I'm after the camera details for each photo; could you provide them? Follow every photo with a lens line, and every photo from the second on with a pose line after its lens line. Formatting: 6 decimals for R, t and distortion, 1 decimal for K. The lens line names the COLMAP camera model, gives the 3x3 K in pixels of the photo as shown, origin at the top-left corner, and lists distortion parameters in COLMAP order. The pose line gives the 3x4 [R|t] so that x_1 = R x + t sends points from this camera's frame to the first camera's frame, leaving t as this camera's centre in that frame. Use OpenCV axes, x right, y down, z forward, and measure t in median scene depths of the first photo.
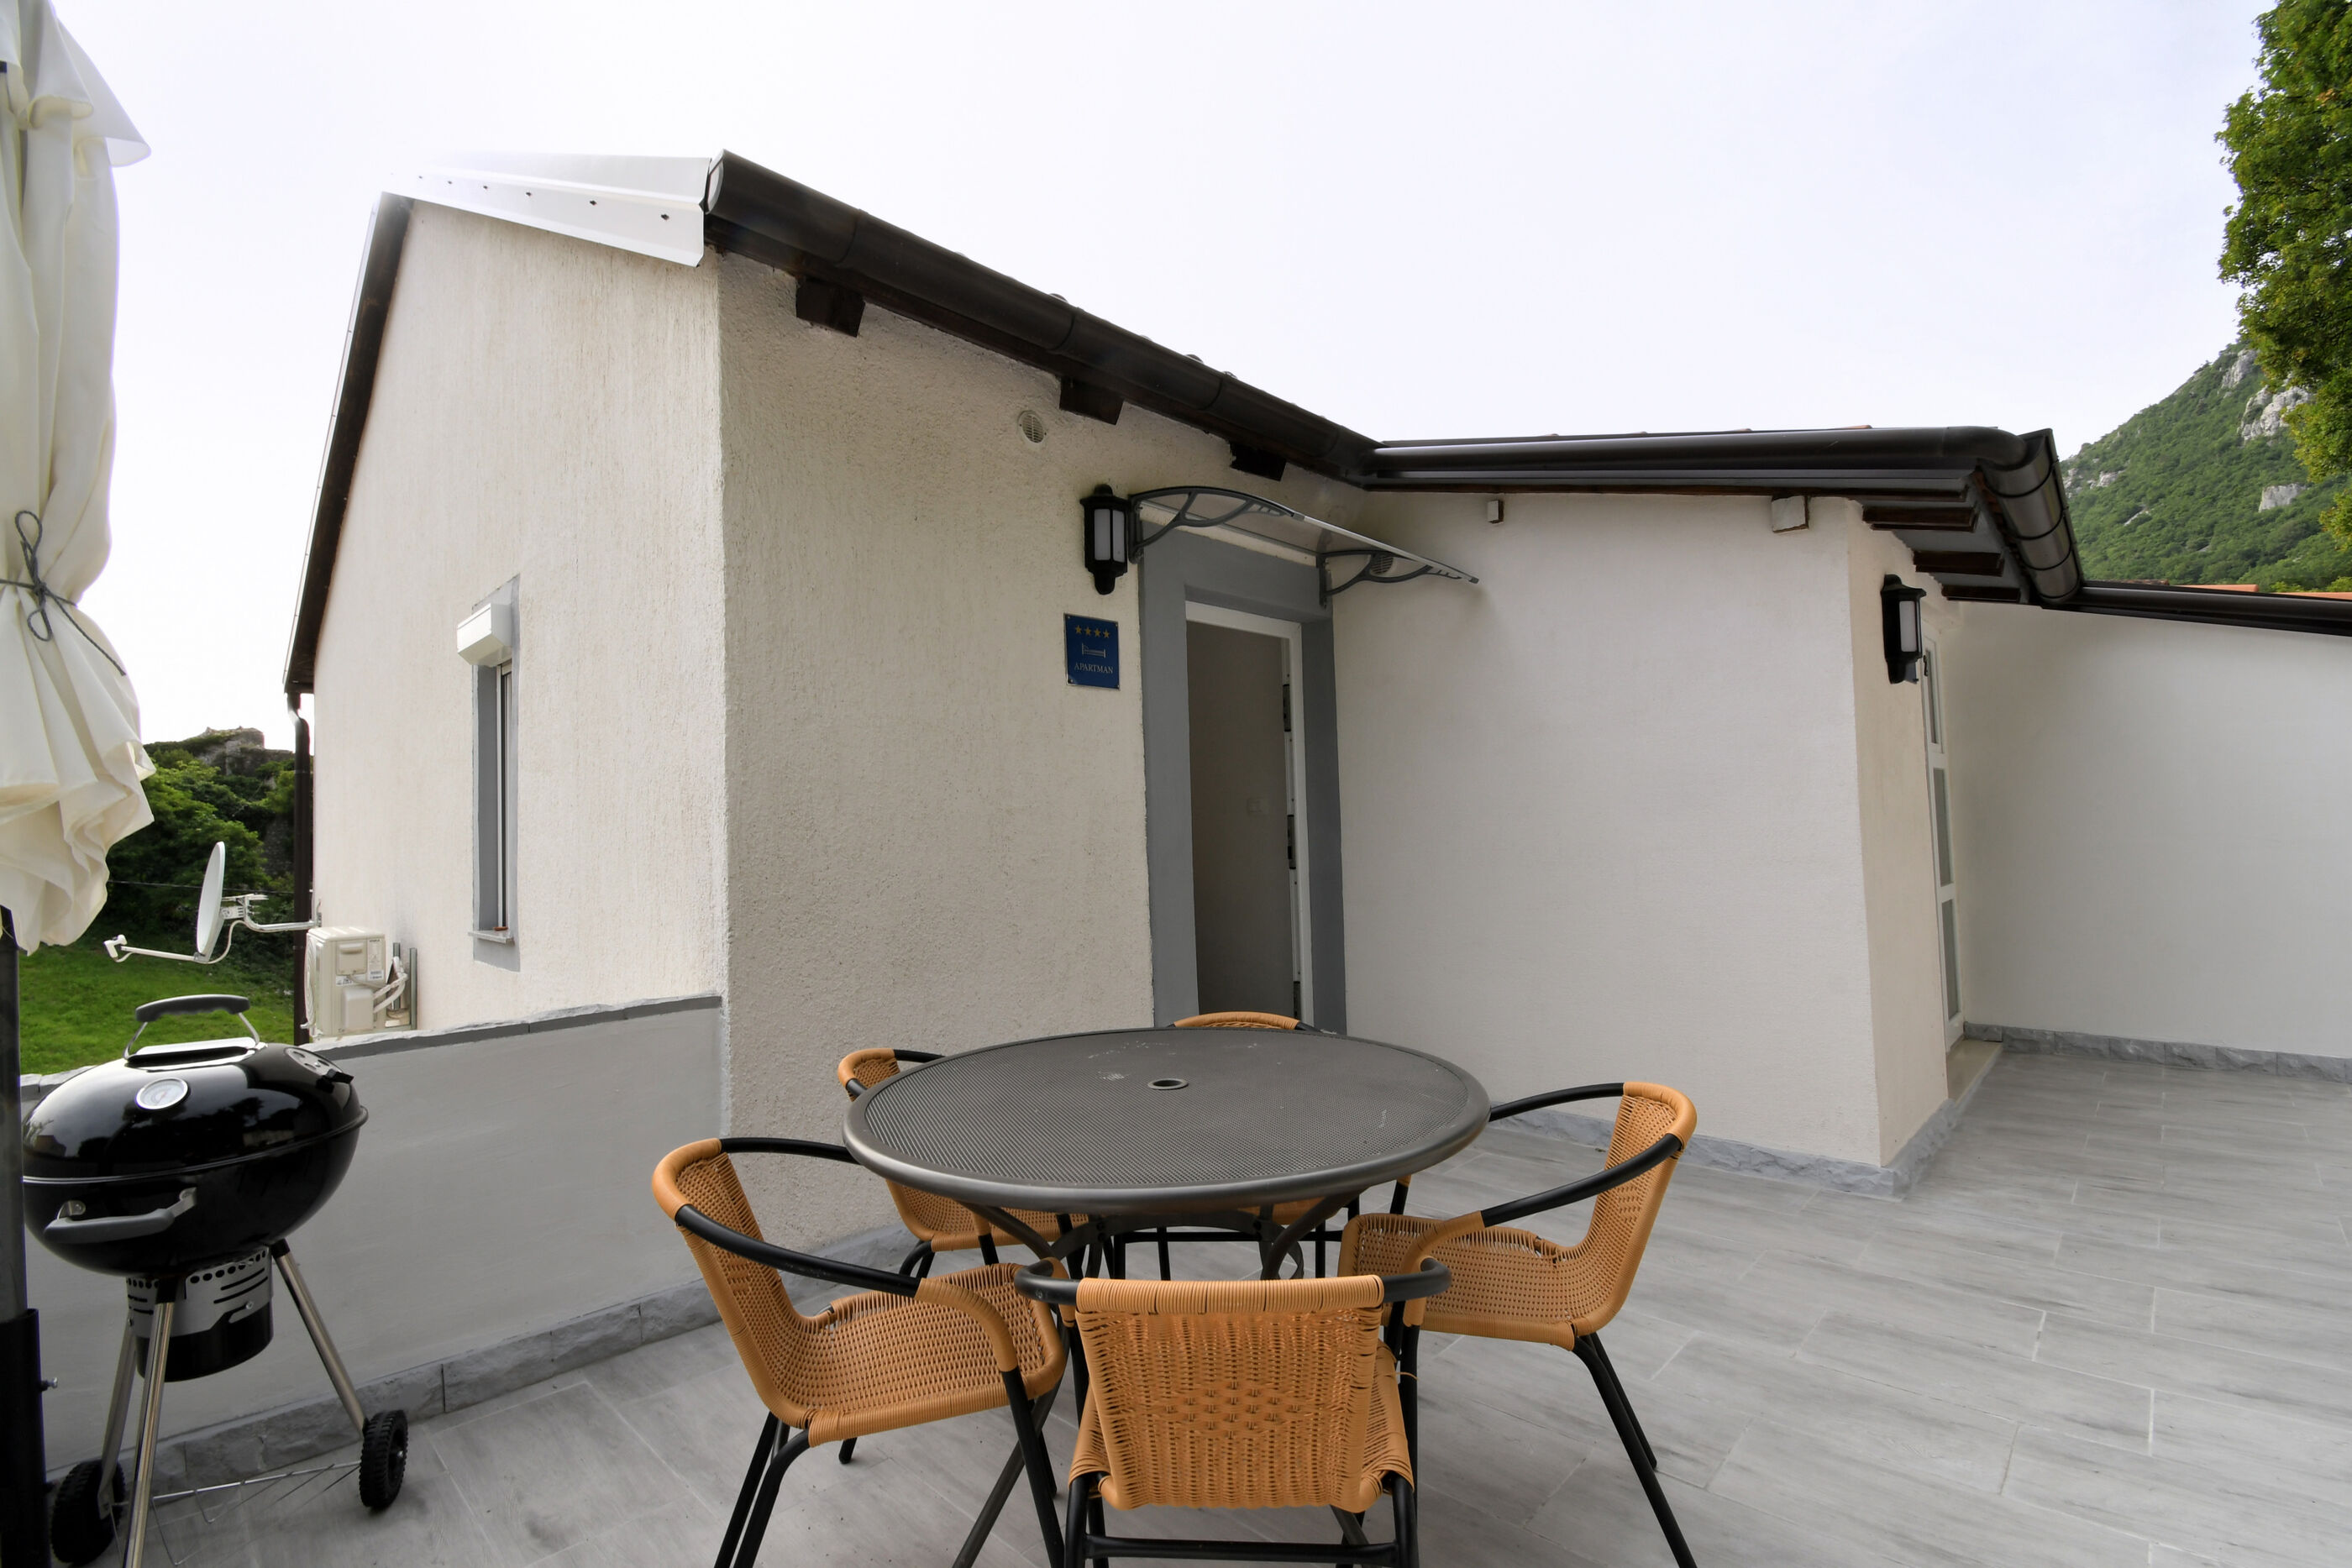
lens RADIAL K [[1040.2, 0, 1176.0], [0, 1040.2, 784.0], [0, 0, 1]] dist [0.001048, -0.015740]
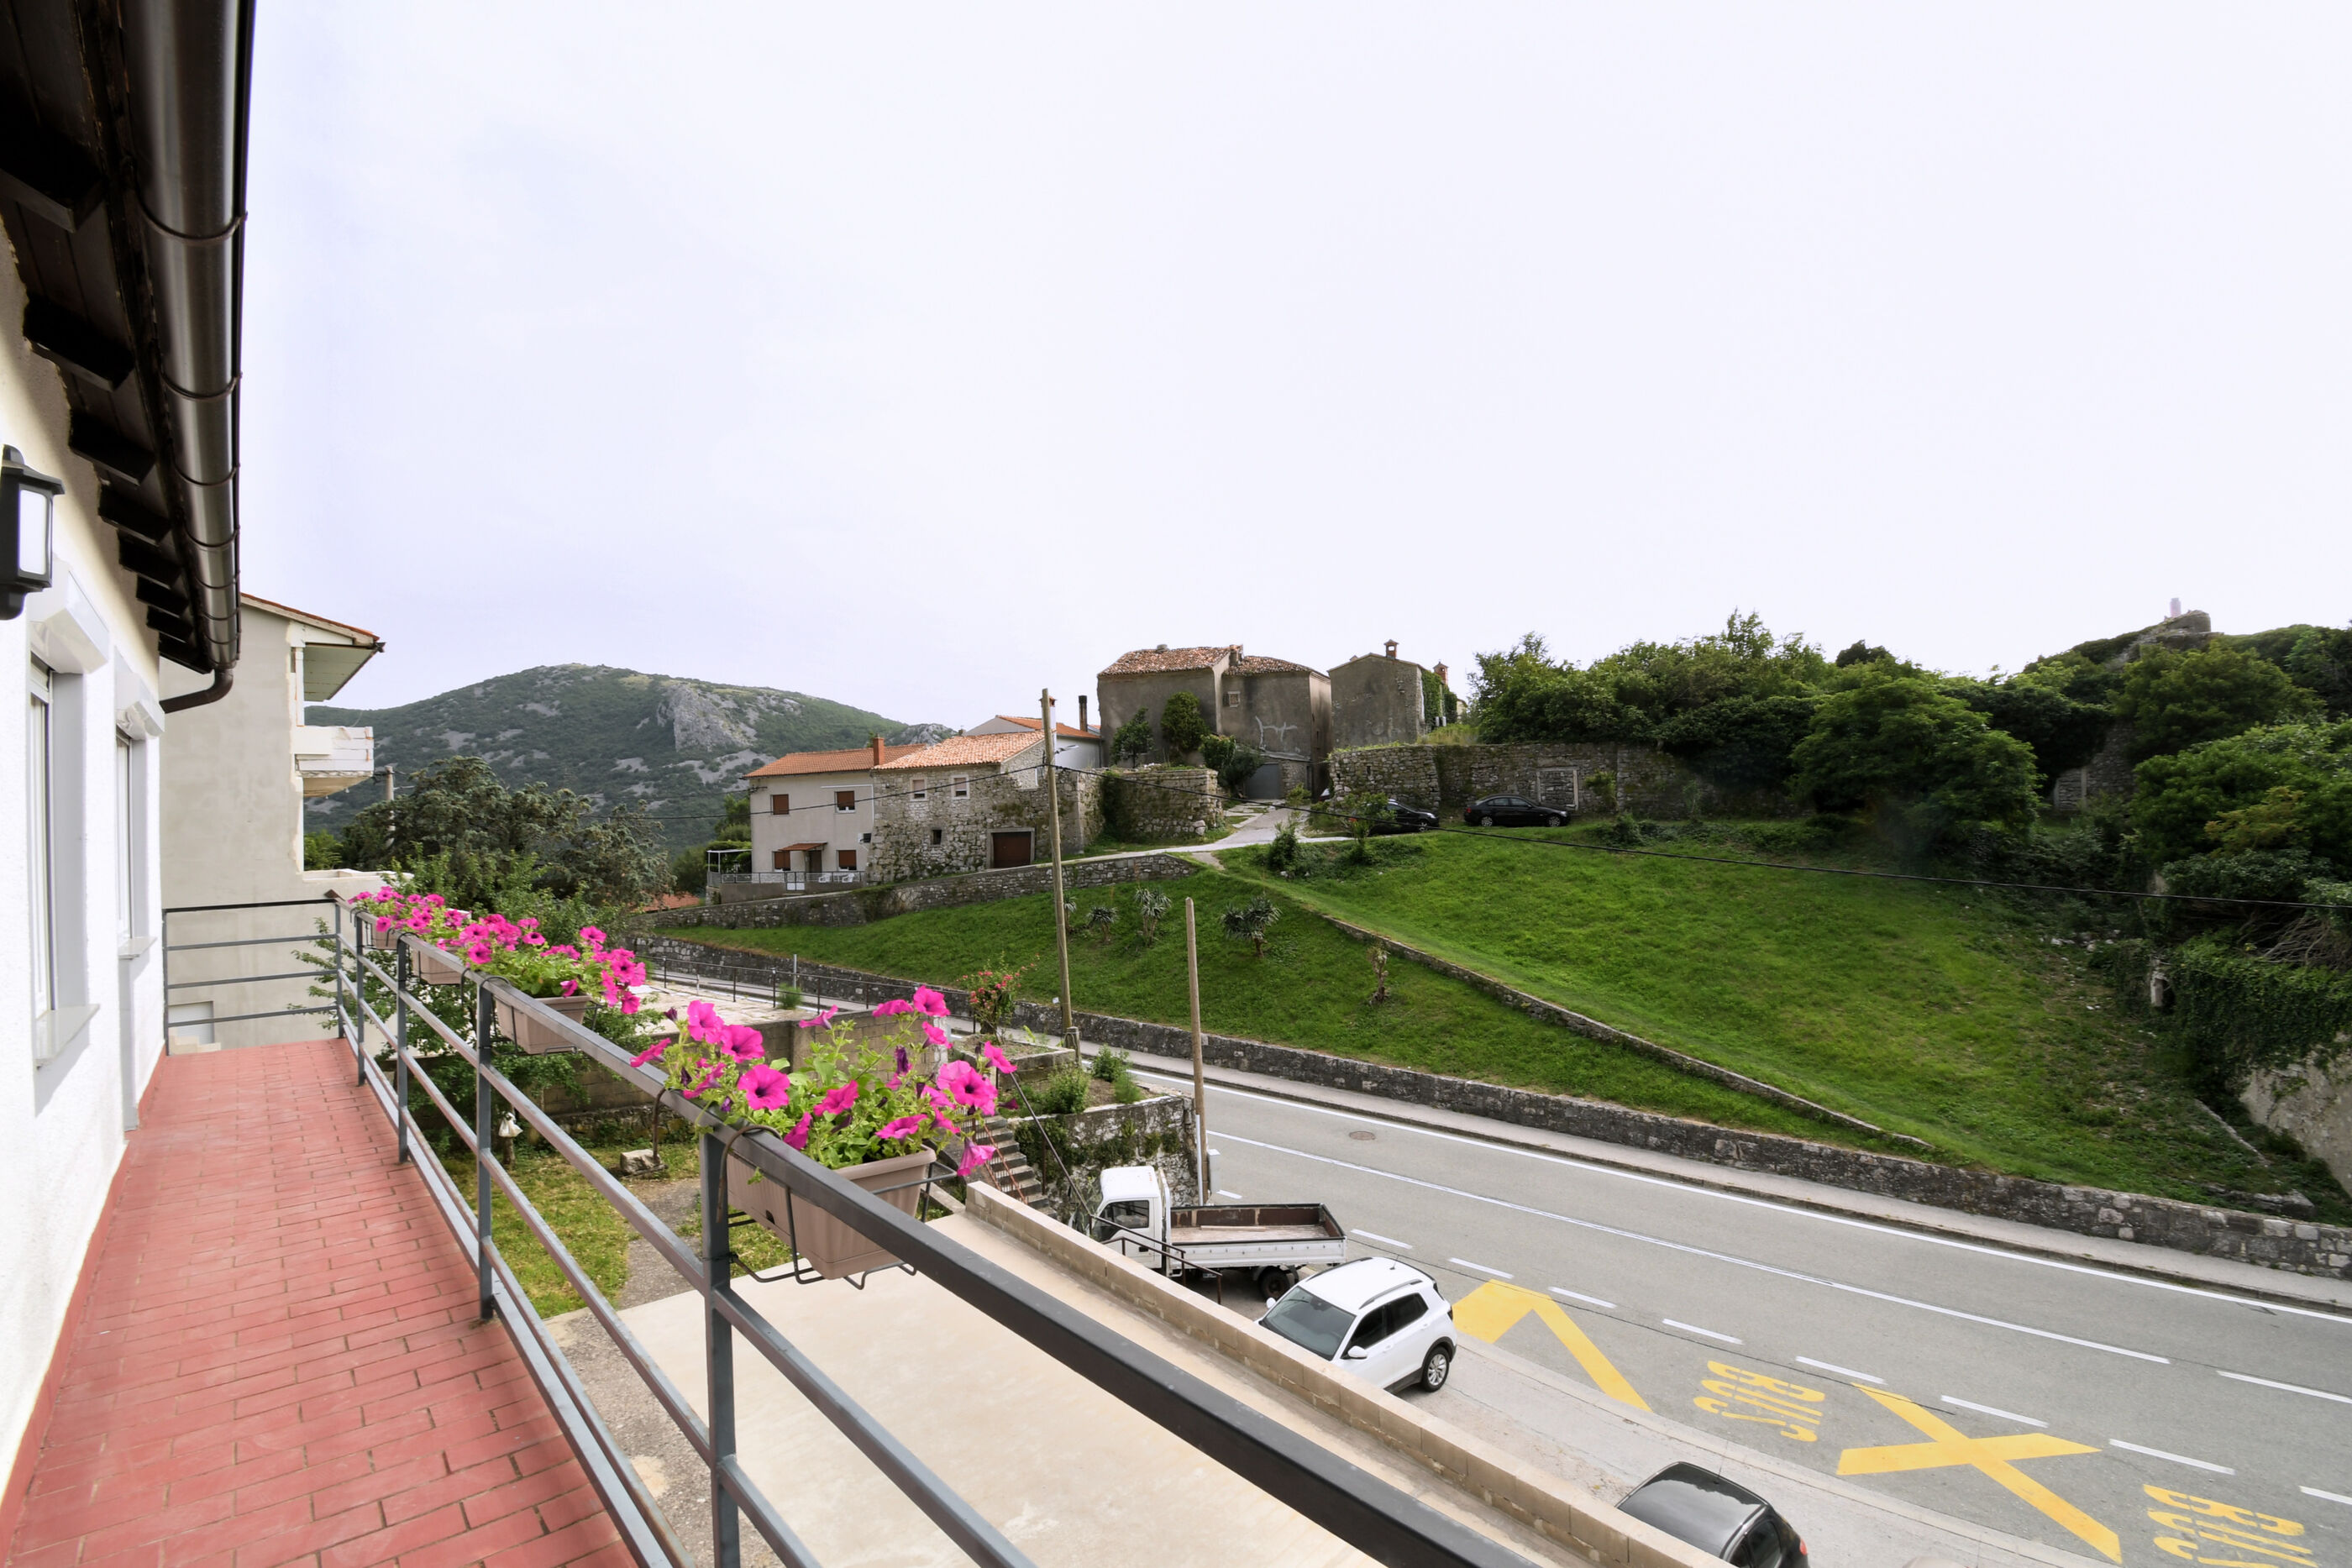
lens RADIAL K [[1030.6, 0, 1183.2], [0, 1030.6, 788.5], [0, 0, 1]] dist [0.026720, -0.032165]
pose [[-0.072269, 0.017962, -0.997223, -0.008252], [0.086556, 0.996179, 0.011671, 0.014479], [0.993622, -0.085473, -0.073548, 0.383206]]
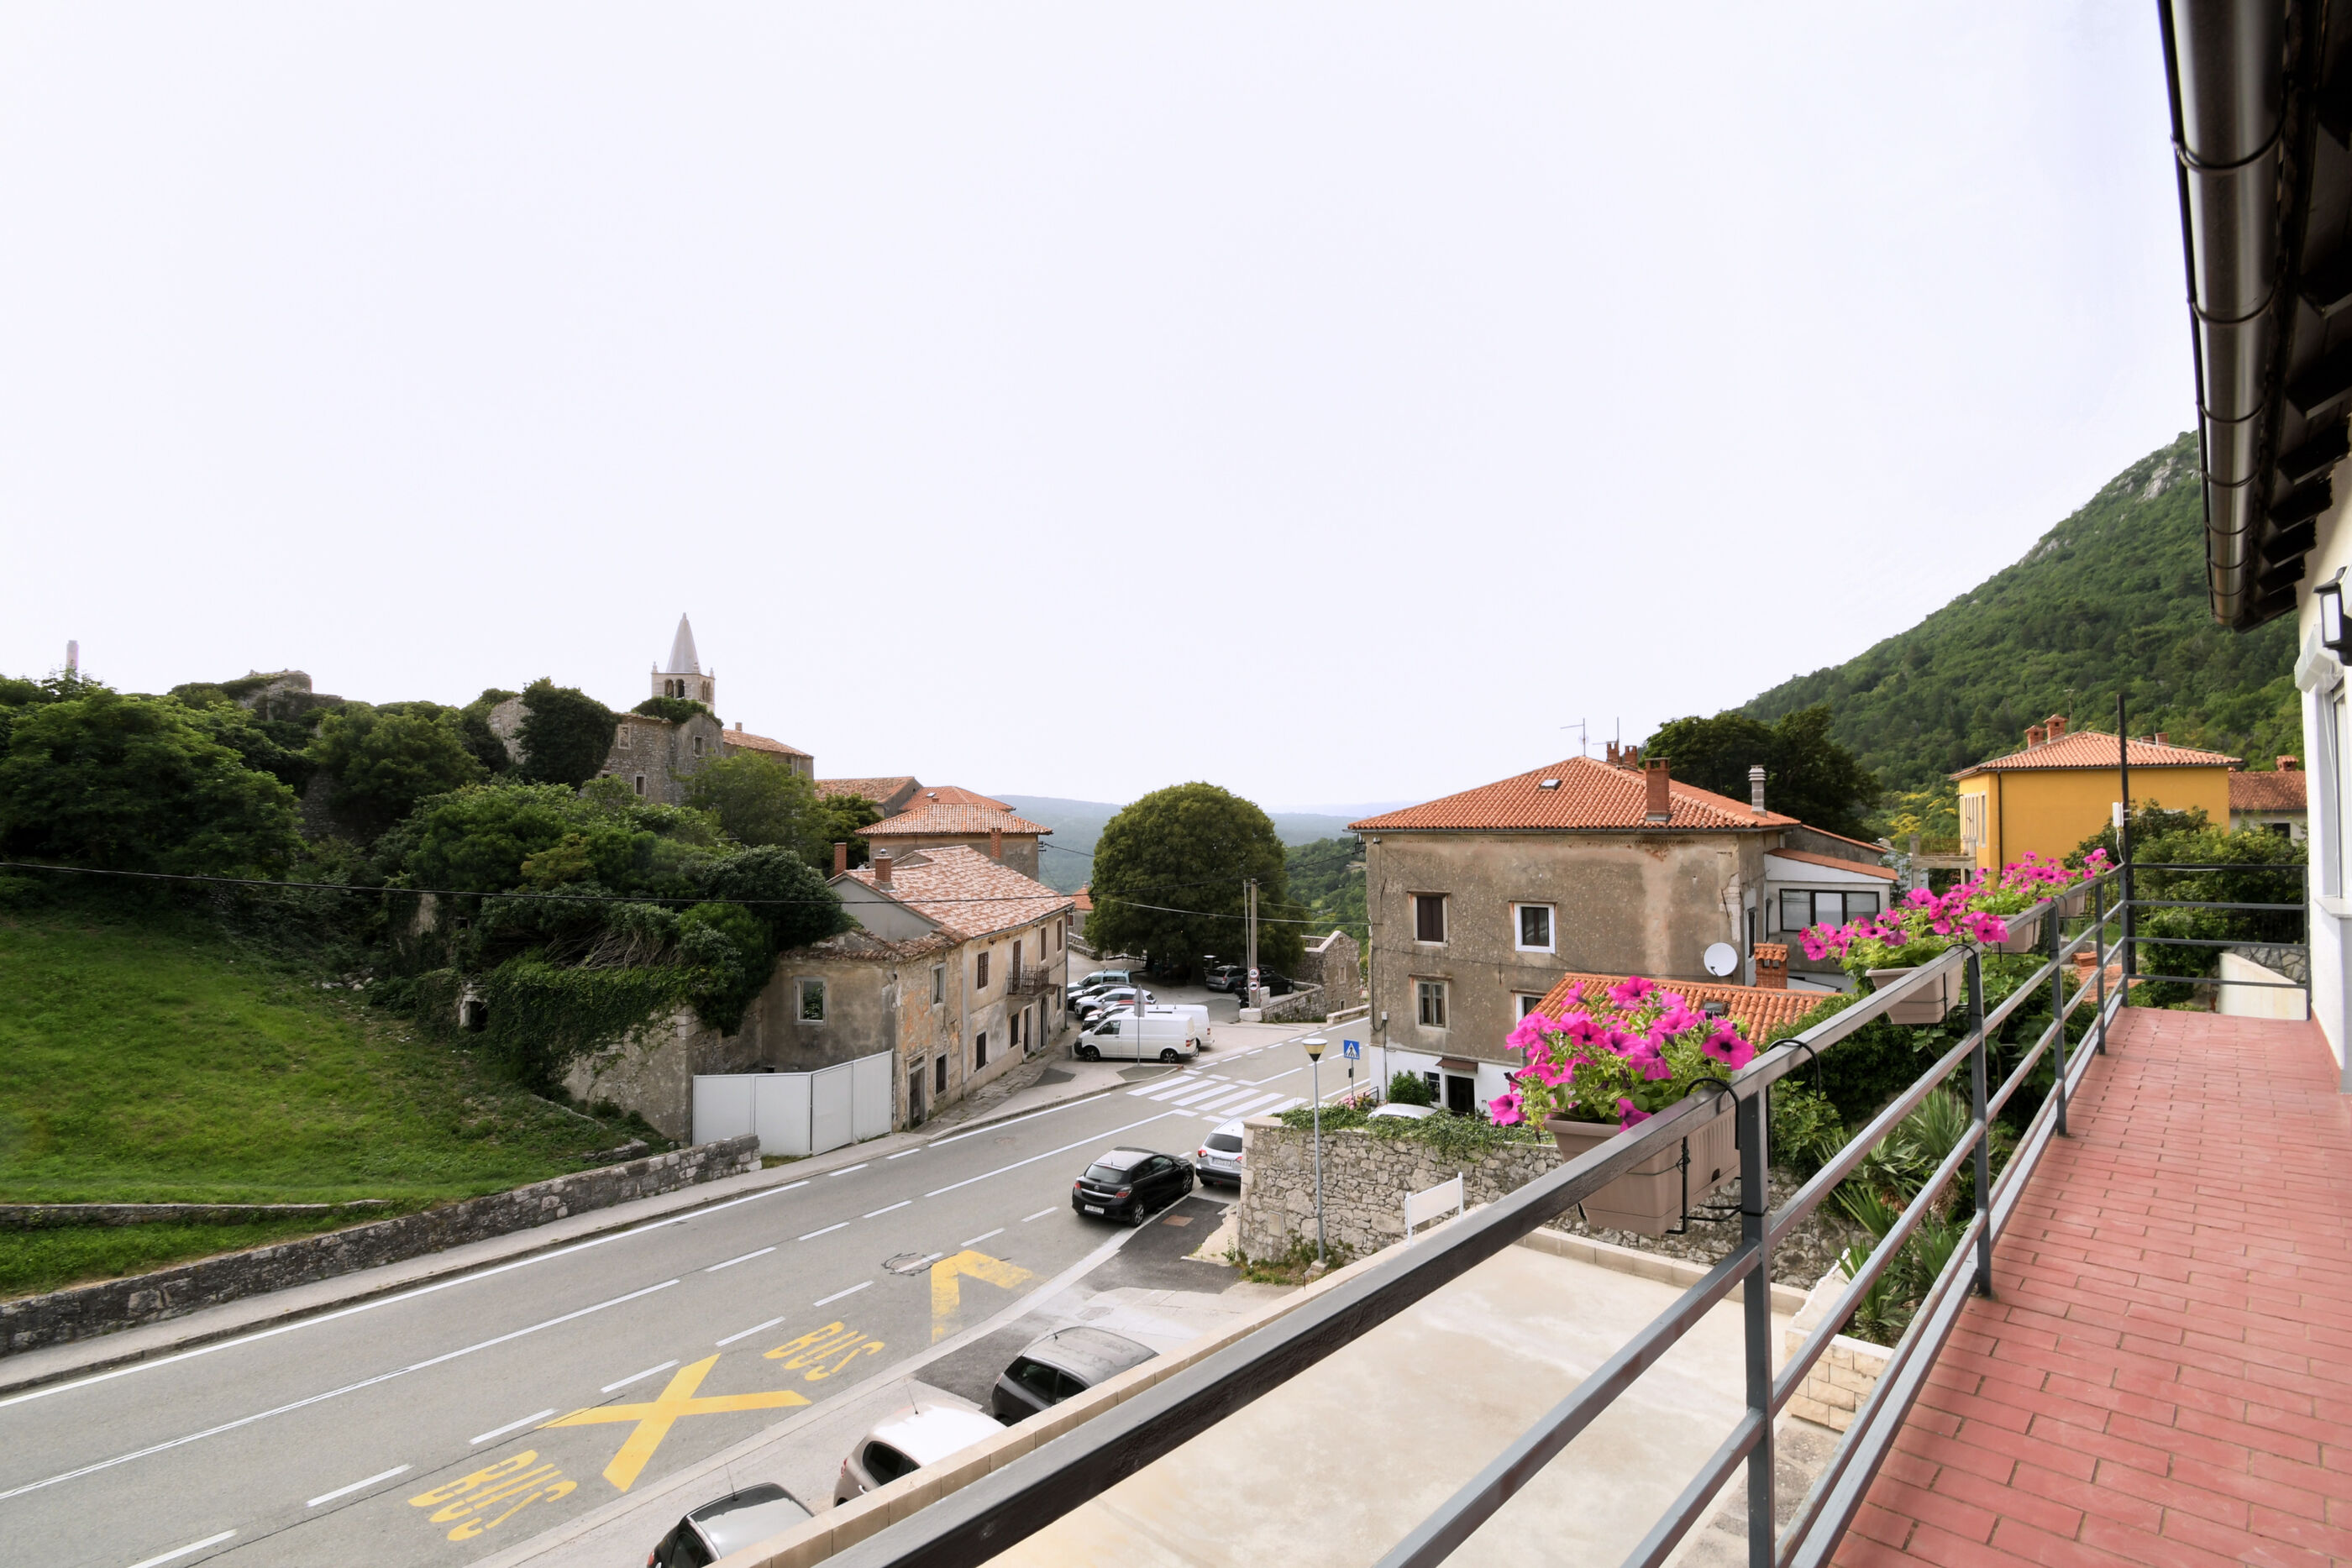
lens RADIAL K [[1037.0, 0, 1176.0], [0, 1037.0, 784.0], [0, 0, 1]] dist [0.018843, -0.025104]
pose [[0.999010, 0.025595, -0.036391, -0.169100], [-0.024918, 0.999510, 0.018919, 0.012678], [0.036857, -0.017994, 0.999159, 0.212039]]
